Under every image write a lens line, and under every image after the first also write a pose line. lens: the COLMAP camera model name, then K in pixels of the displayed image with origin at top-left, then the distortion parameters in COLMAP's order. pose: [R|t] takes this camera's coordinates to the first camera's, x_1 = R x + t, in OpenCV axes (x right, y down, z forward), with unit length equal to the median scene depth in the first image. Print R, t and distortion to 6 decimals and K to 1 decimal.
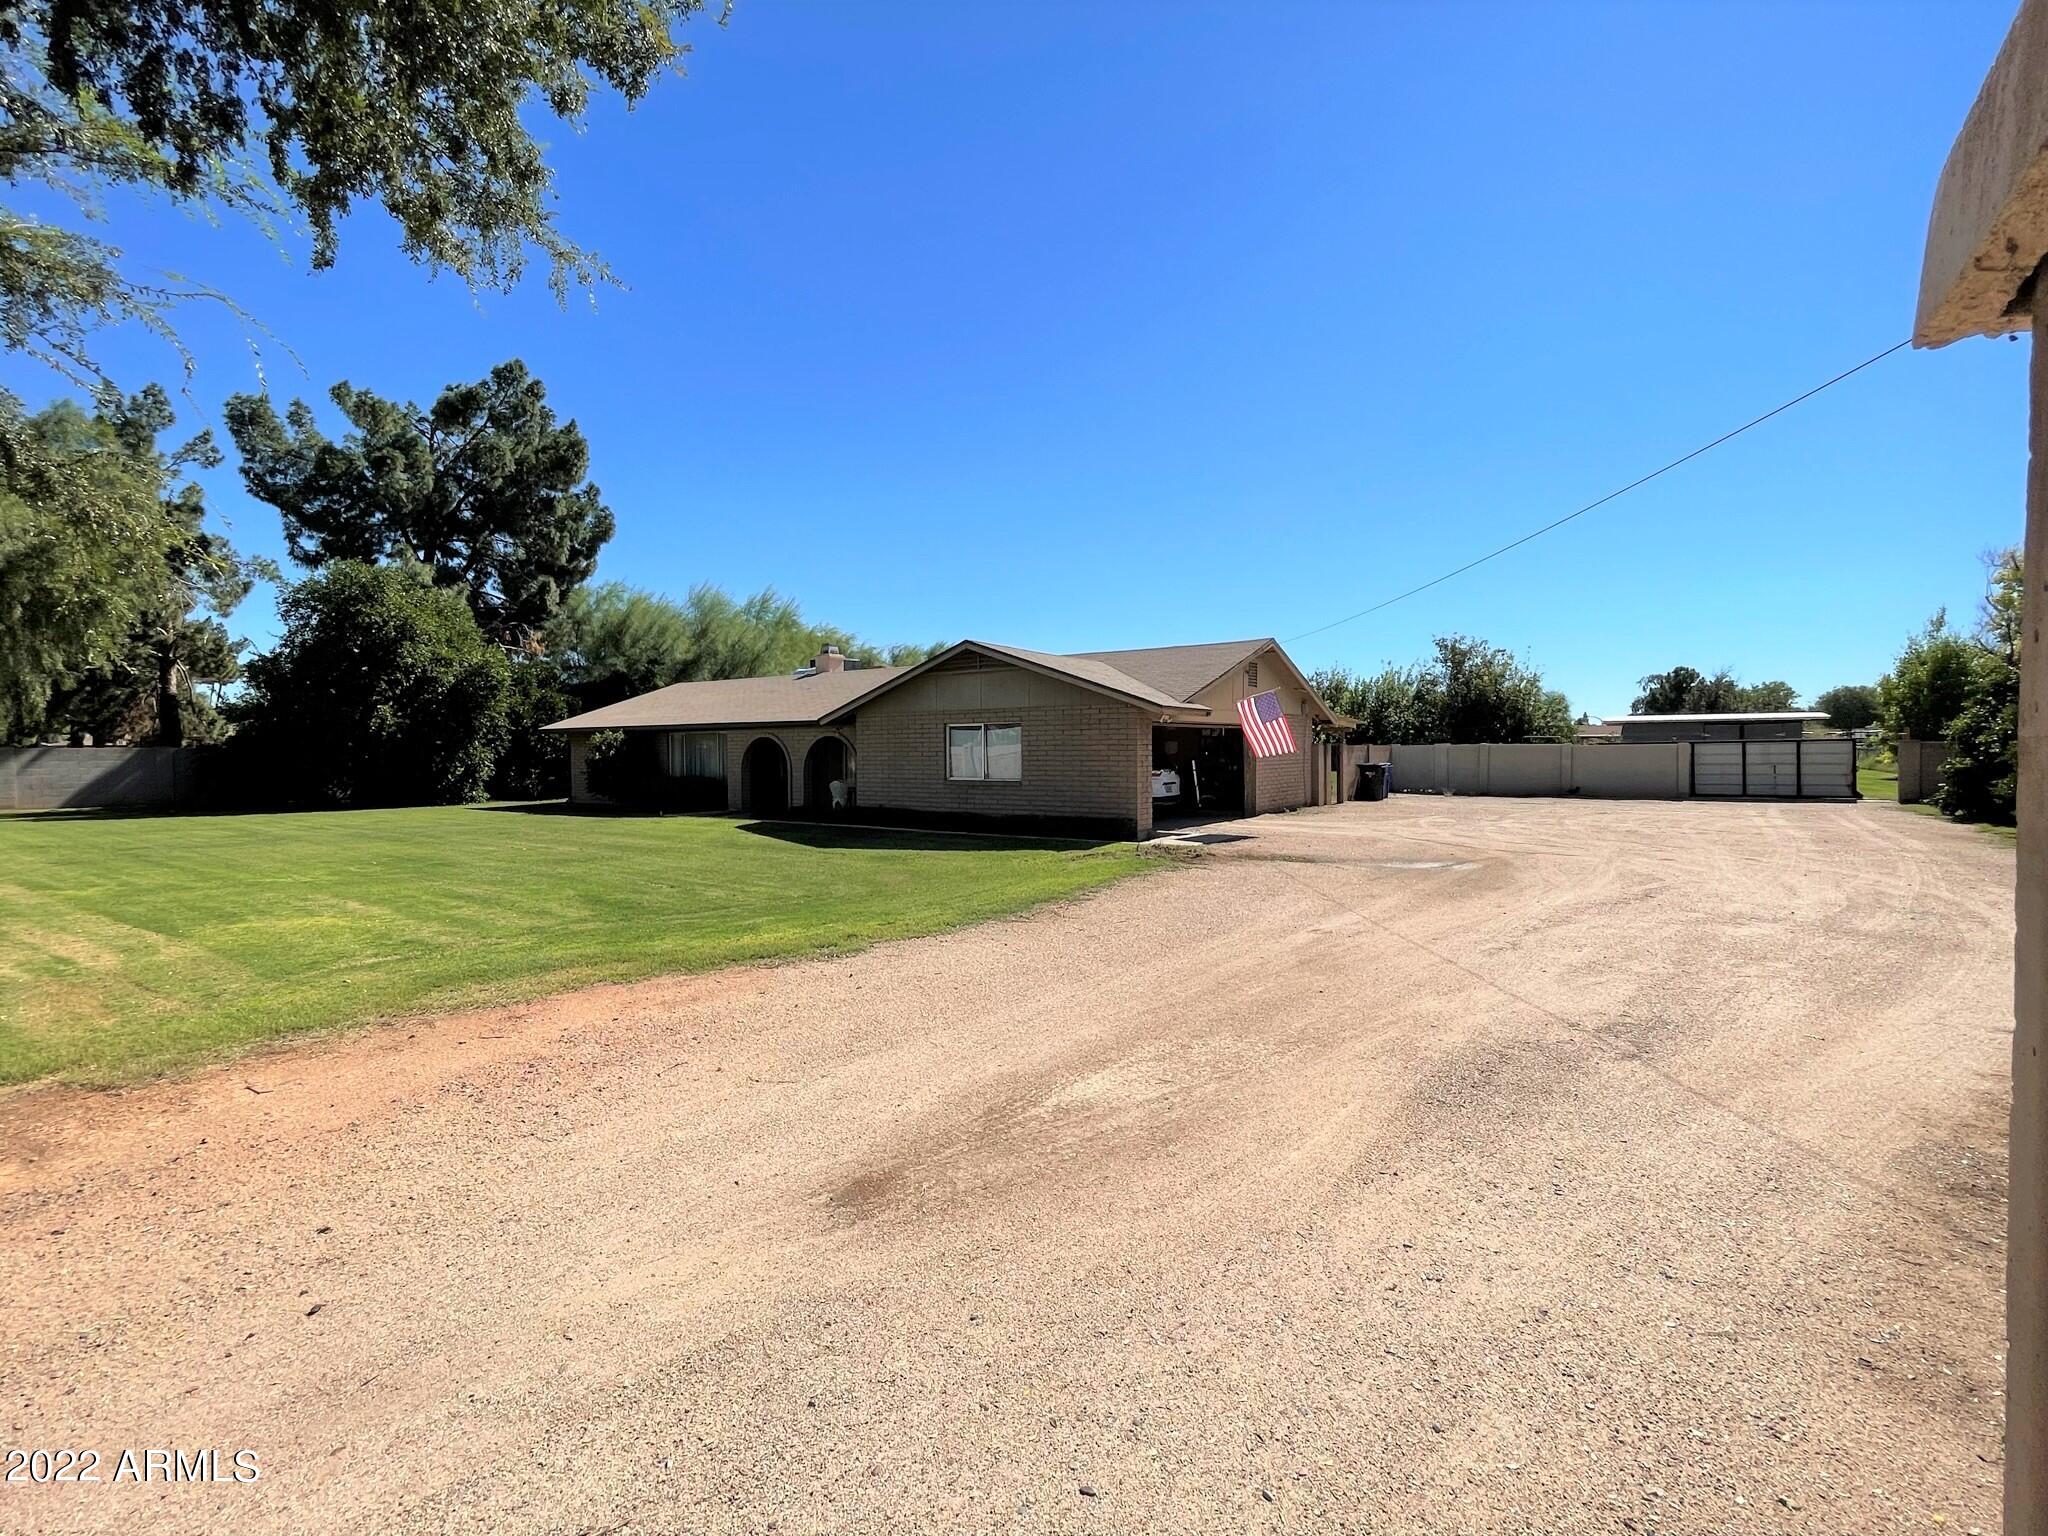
lens RADIAL K [[916.5, 0, 1028.1], [0, 916.5, 777.9], [0, 0, 1]] dist [0.000456, -0.000023]
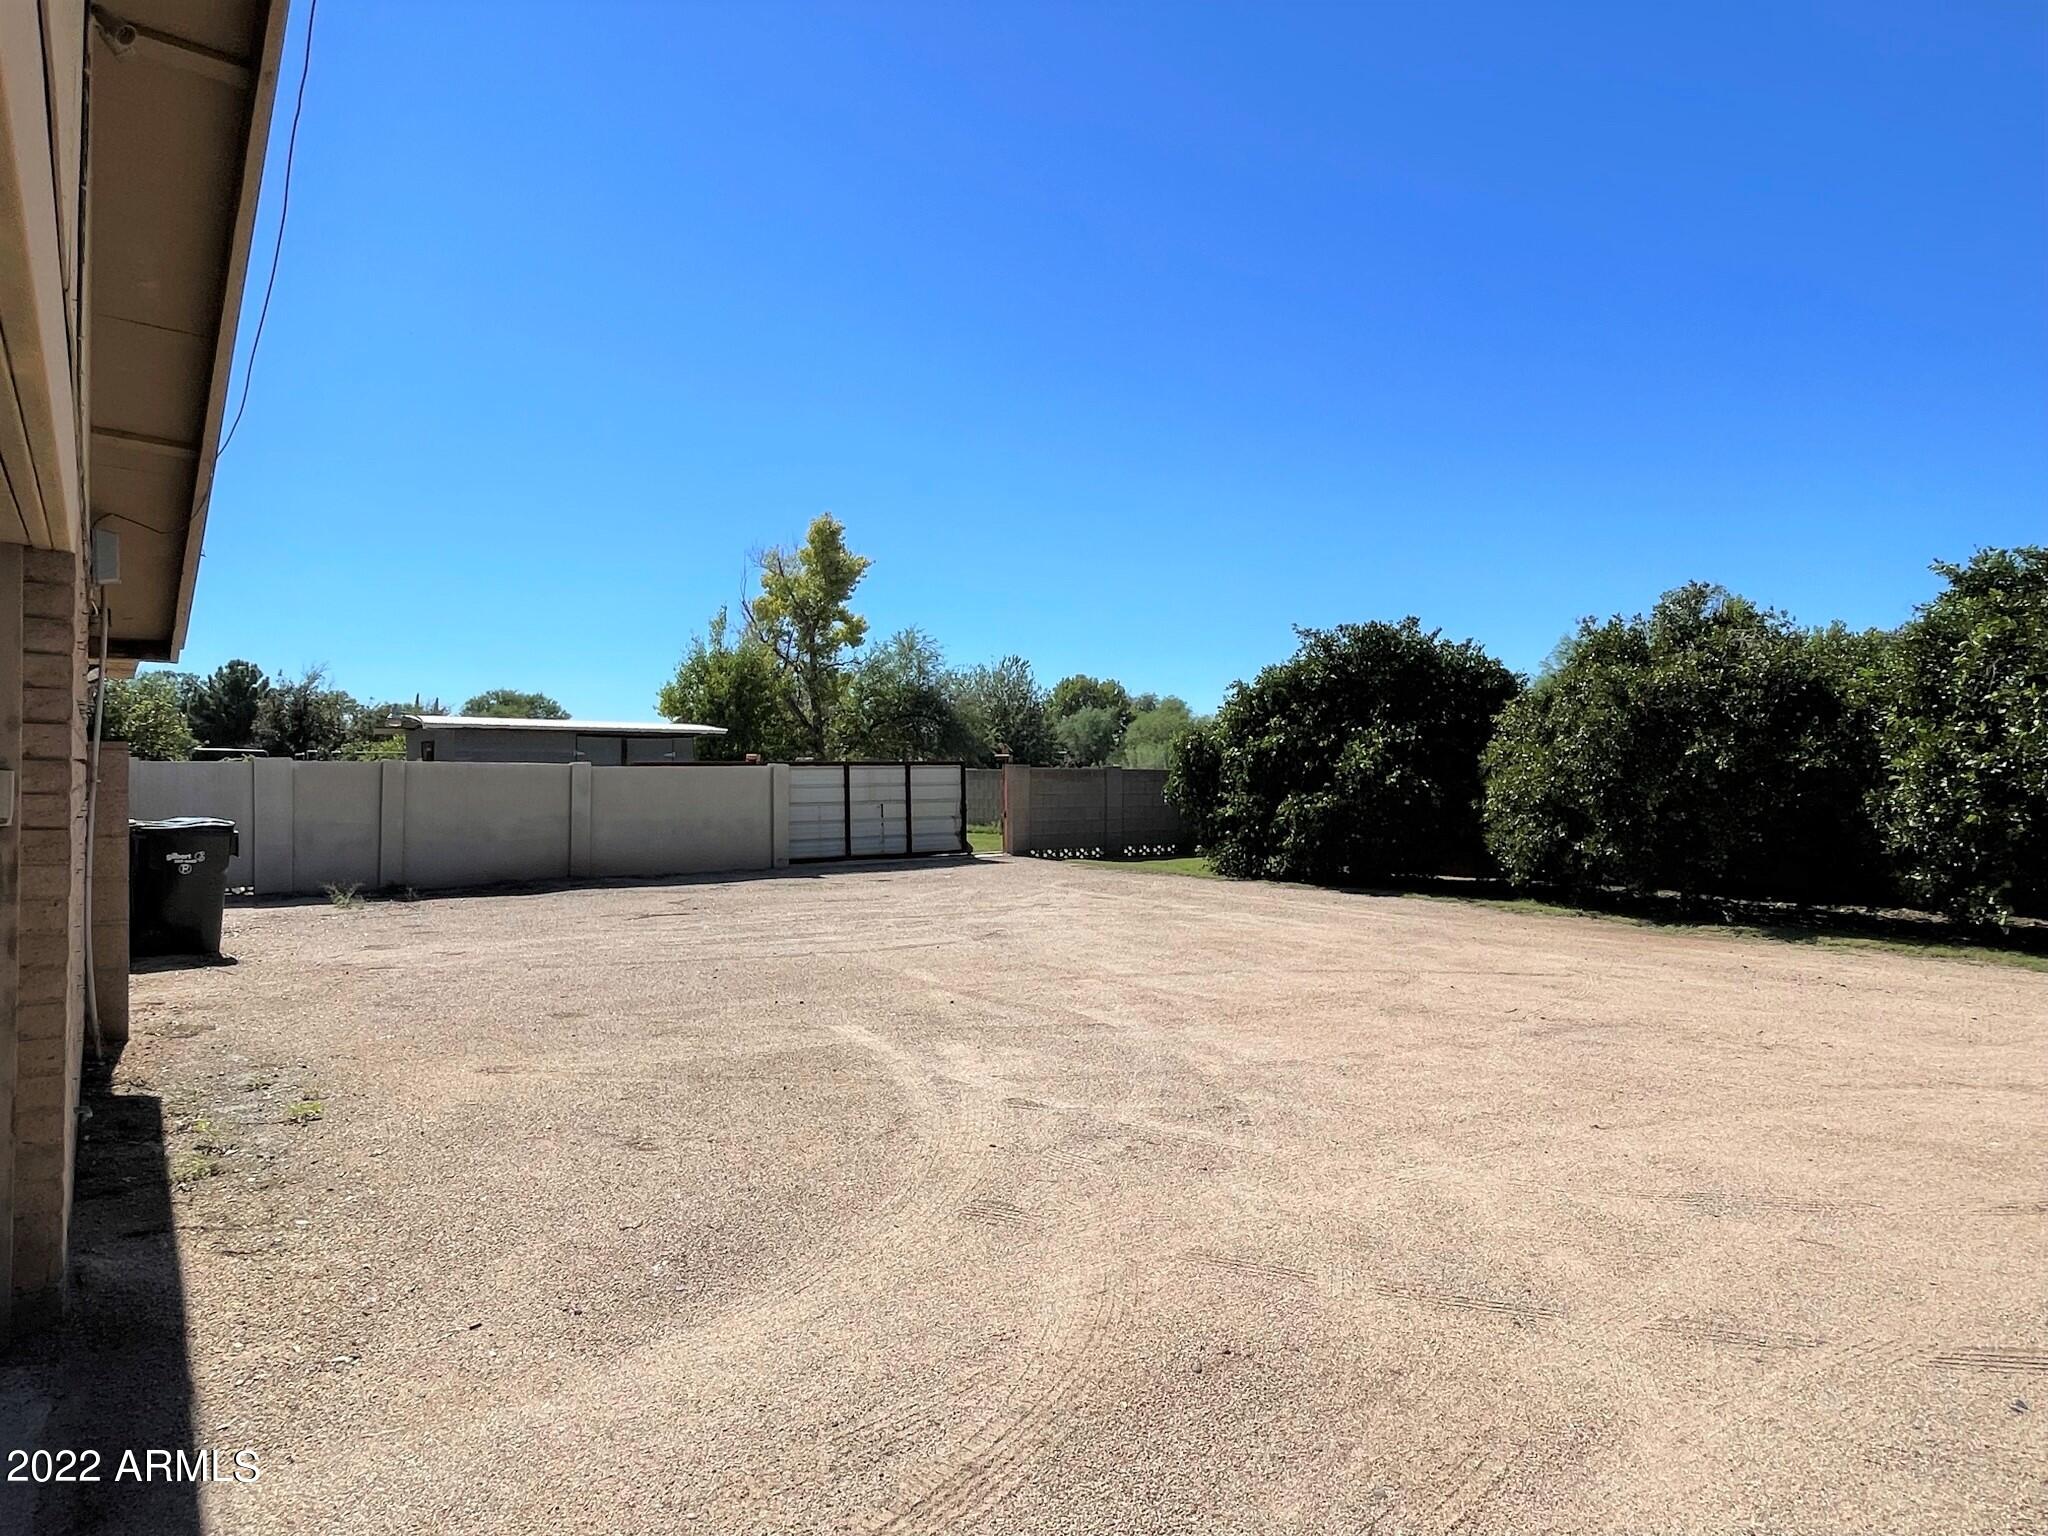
lens RADIAL K [[1164.9, 0, 1024.0], [0, 1164.9, 768.0], [0, 0, 1]] dist [0.003919, 0.008138]
pose [[0.297014, 0.011405, 0.954805, 0.100201], [0.025031, 0.999492, -0.019725, -0.016517], [-0.954545, 0.029758, 0.296578, 0.572614]]
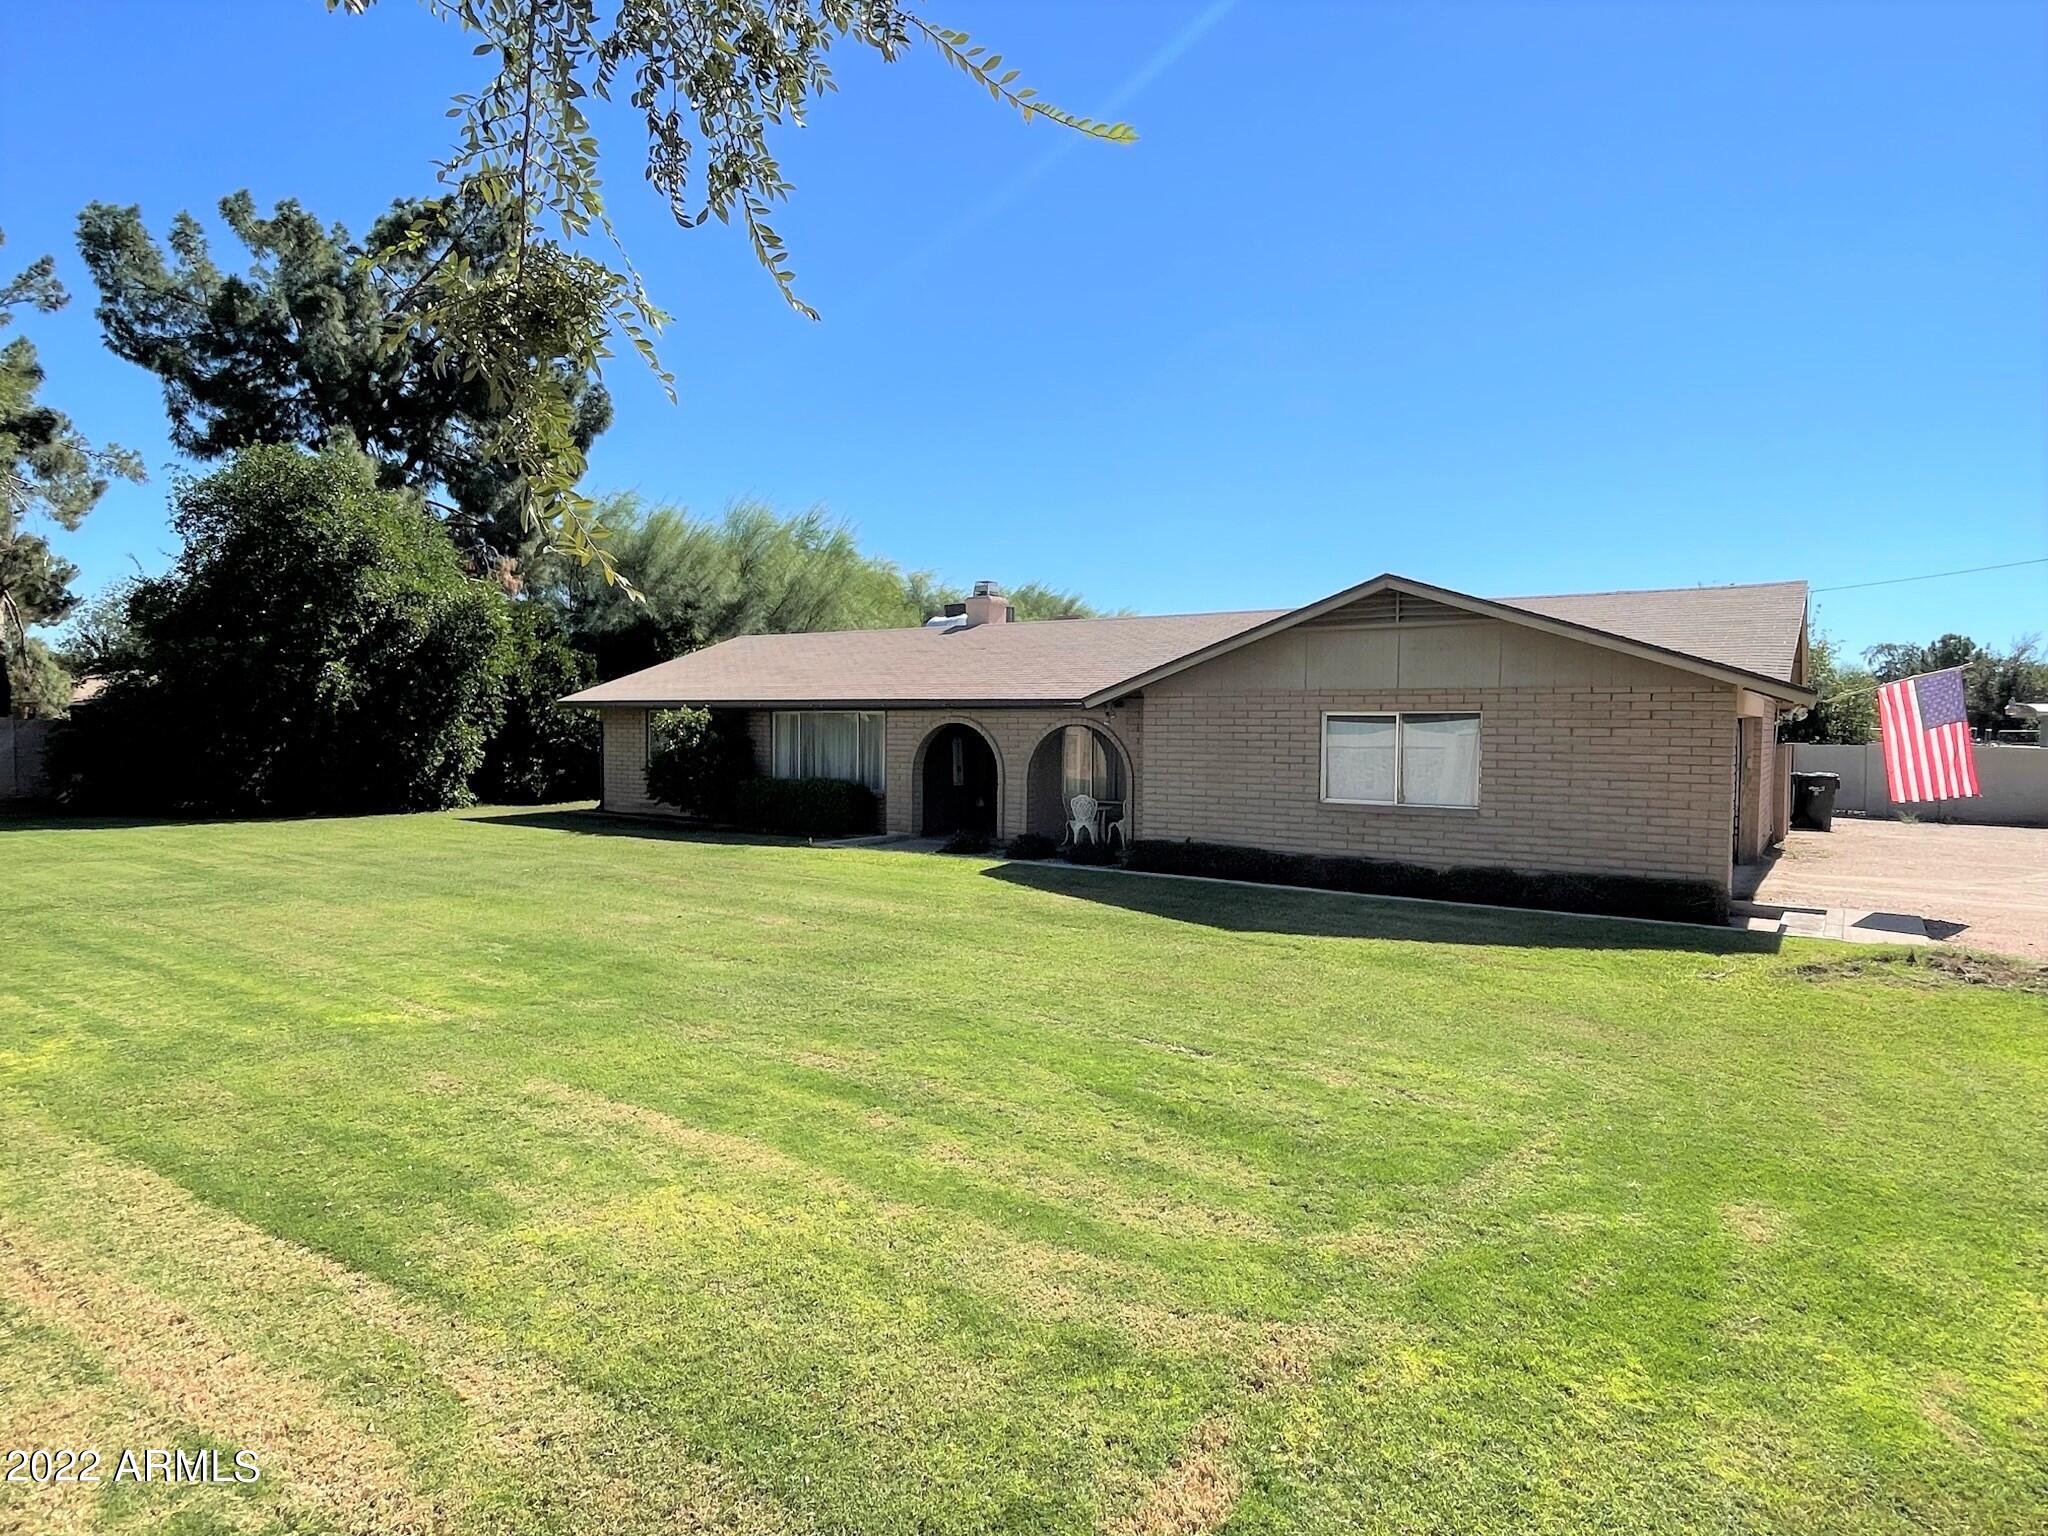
lens RADIAL K [[1164.9, 0, 1024.0], [0, 1164.9, 768.0], [0, 0, 1]] dist [0.003919, 0.008138]
pose [[0.999850, 0.017071, -0.003046, -0.171907], [-0.017056, 0.999842, 0.004985, -0.012868], [0.003131, -0.004933, 0.999983, 0.131498]]
